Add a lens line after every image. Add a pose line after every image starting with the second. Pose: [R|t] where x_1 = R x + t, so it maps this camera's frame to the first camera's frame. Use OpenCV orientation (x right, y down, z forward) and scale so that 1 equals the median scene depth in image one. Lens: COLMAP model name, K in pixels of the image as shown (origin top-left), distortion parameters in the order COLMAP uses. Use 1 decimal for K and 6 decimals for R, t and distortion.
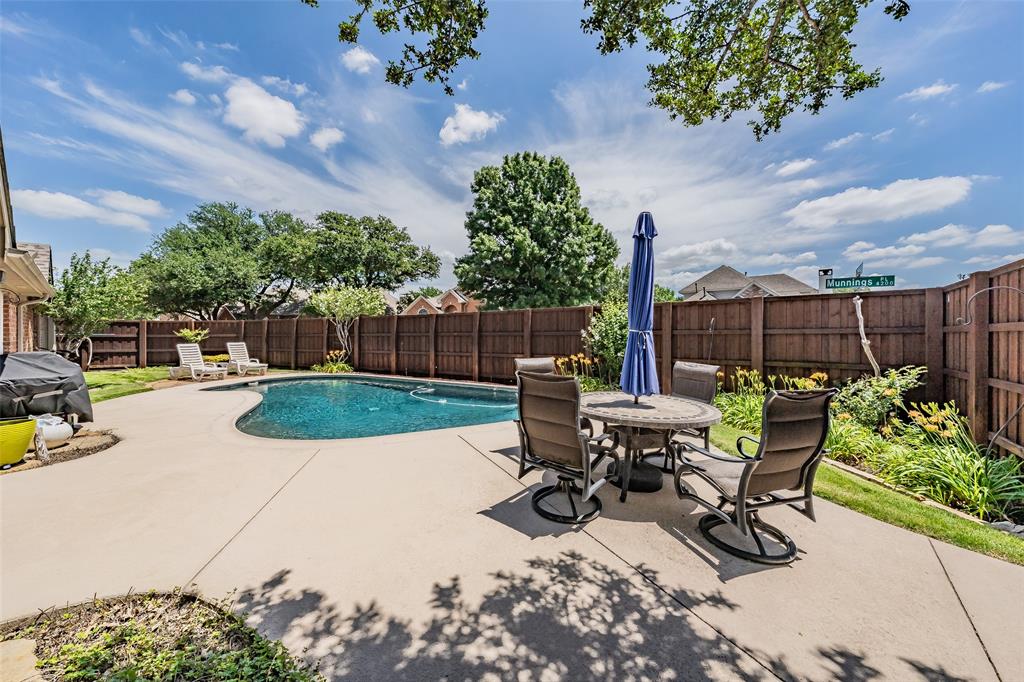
lens RADIAL K [[359.6, 0, 505.7], [0, 359.6, 335.5], [0, 0, 1]] dist [-0.000202, -0.000002]
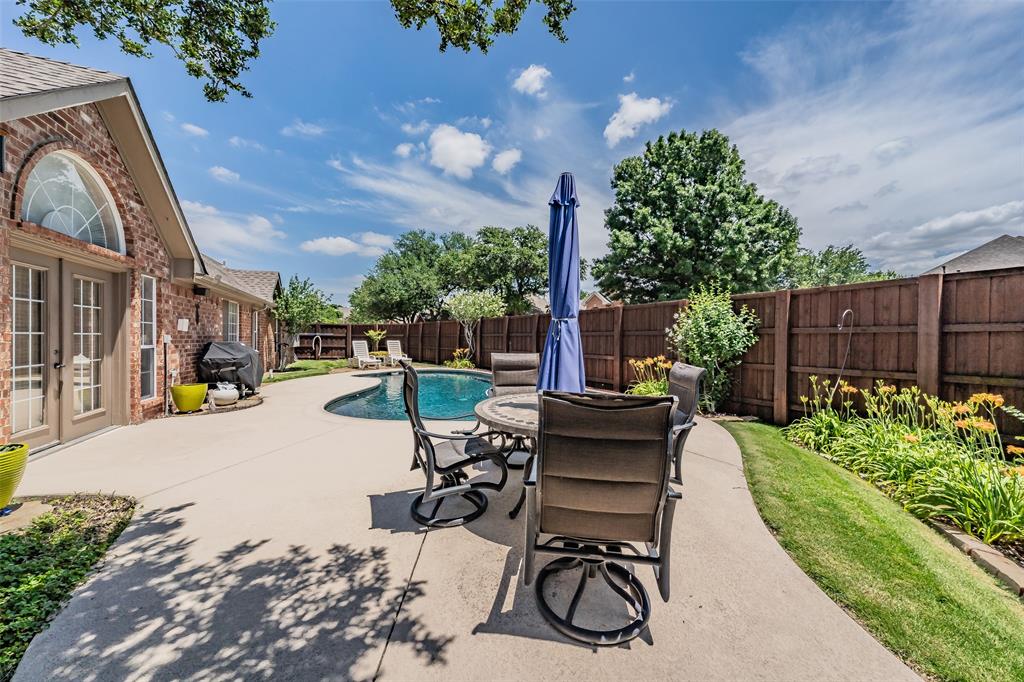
lens RADIAL K [[360.5, 0, 532.9], [0, 360.5, 341.6], [0, 0, 1]] dist [-0.001767, 0.000097]
pose [[0.905146, 0.011550, -0.424944, 0.131209], [-0.010452, 0.999933, 0.004915, 0.007066], [0.424973, -0.000008, 0.905206, 0.044381]]
